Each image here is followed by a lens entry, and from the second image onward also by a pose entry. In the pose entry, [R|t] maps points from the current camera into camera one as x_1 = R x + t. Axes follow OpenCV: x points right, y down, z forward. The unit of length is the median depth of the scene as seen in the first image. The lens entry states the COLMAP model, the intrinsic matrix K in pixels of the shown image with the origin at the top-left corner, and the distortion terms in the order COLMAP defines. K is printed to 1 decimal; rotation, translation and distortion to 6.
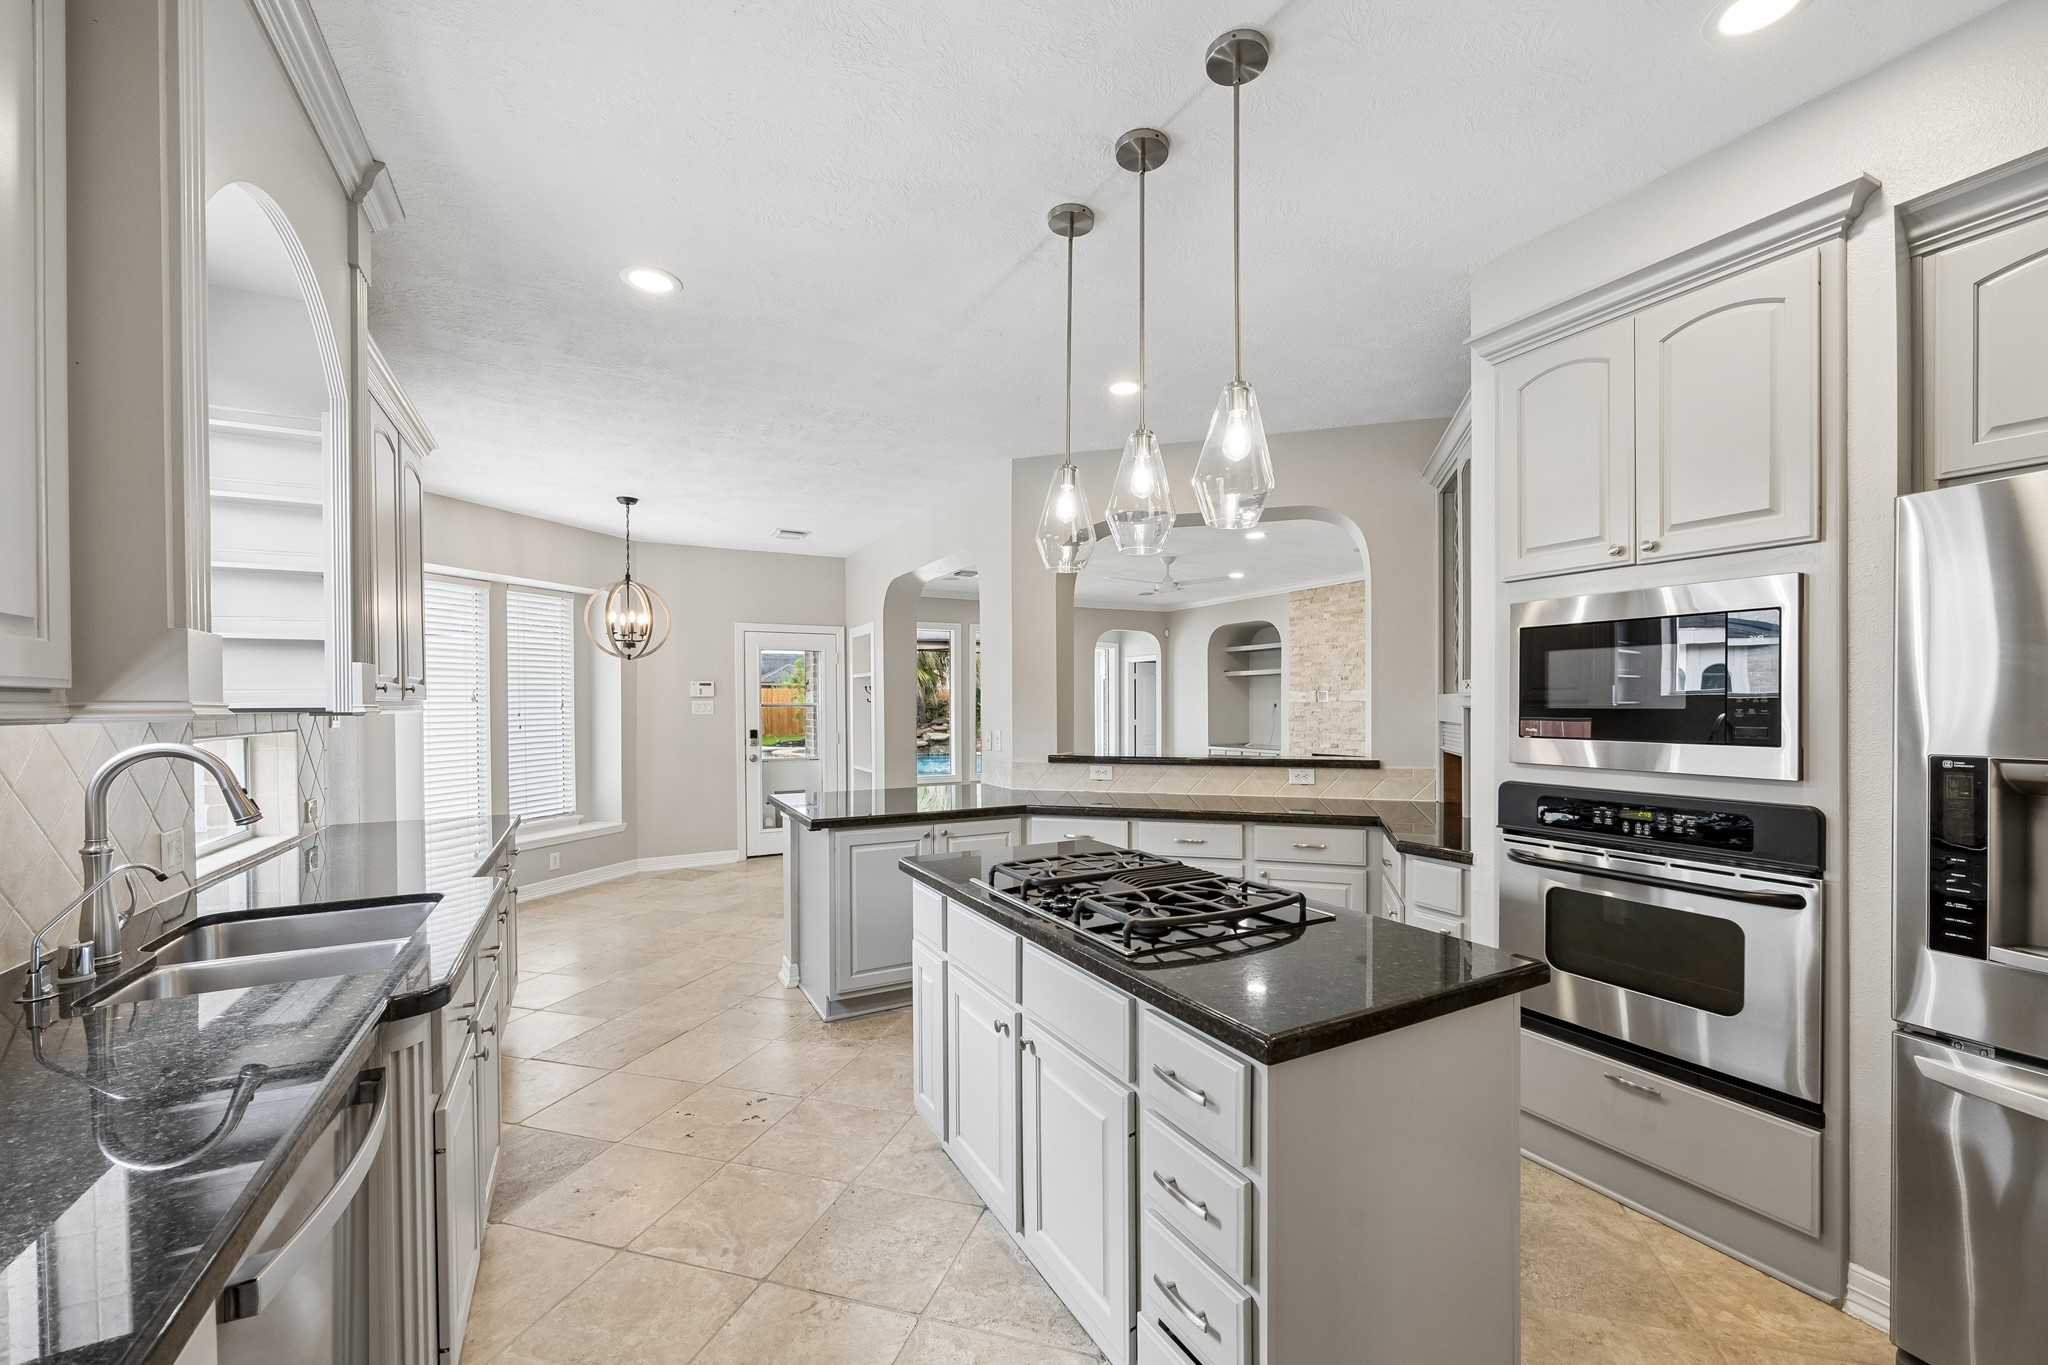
lens RADIAL K [[797.2, 0, 1047.6], [0, 797.2, 713.4], [0, 0, 1]] dist [0.000127, 0.000005]
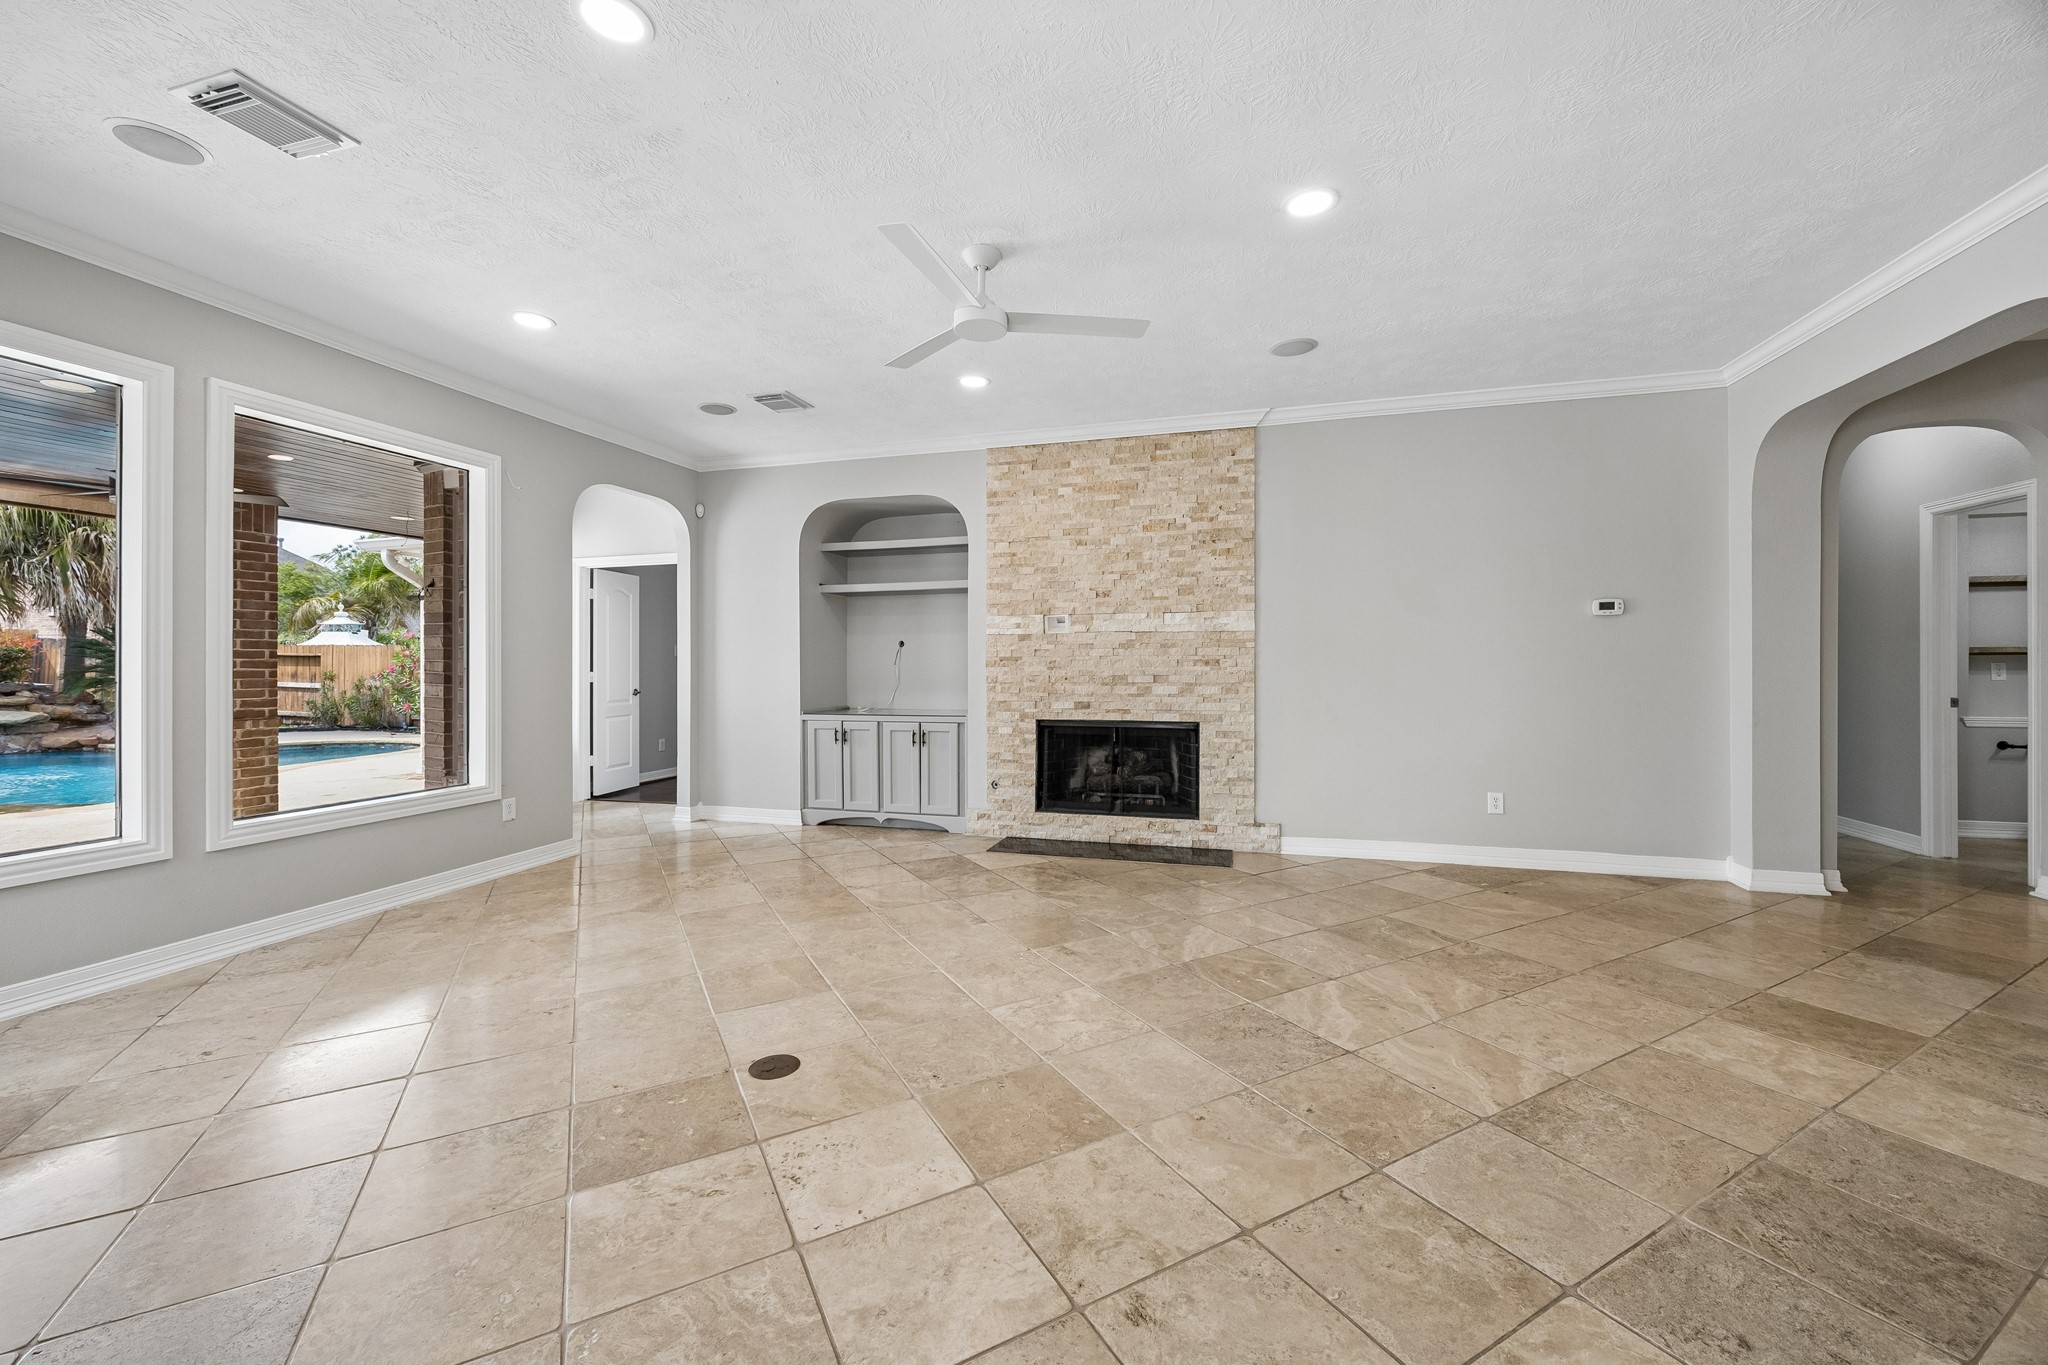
lens RADIAL K [[797.2, 0, 1016.4], [0, 797.2, 663.0], [0, 0, 1]] dist [0.000127, 0.000005]
pose [[0.713431, 0.002141, 0.700722, -0.126909], [0.007318, 0.999918, -0.010505, 0.017913], [-0.700687, 0.012622, 0.713357, 0.749710]]
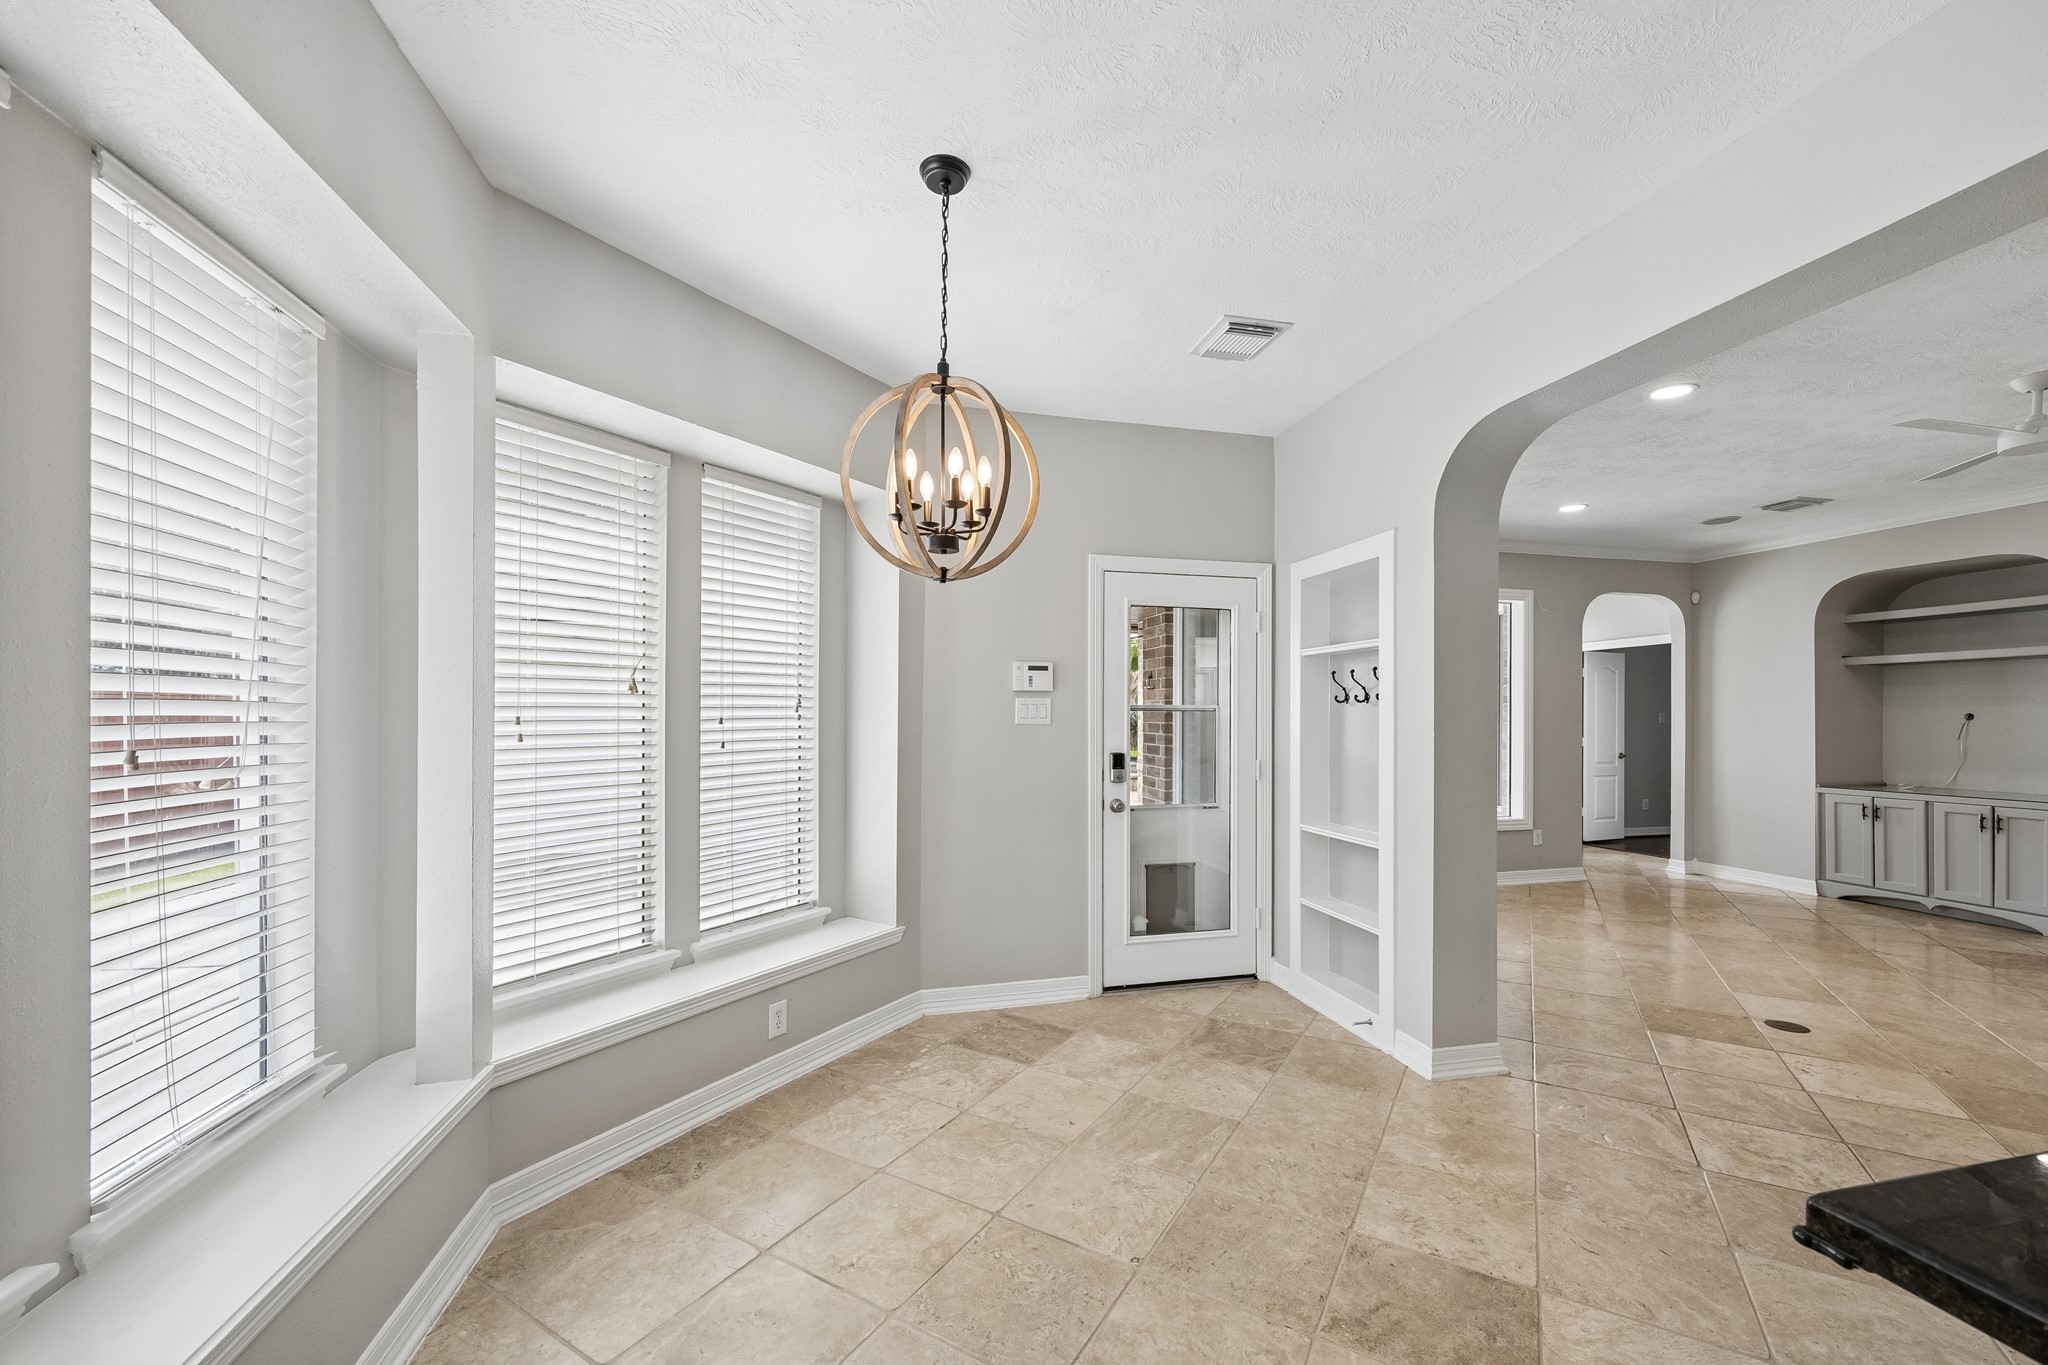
lens RADIAL K [[797.2, 0, 1045.3], [0, 797.2, 716.1], [0, 0, 1]] dist [0.000127, 0.000005]
pose [[0.966391, 0.005716, -0.257013, -0.278787], [-0.008672, 0.999909, -0.010370, 0.001880], [0.256930, 0.012250, 0.966352, 0.471106]]
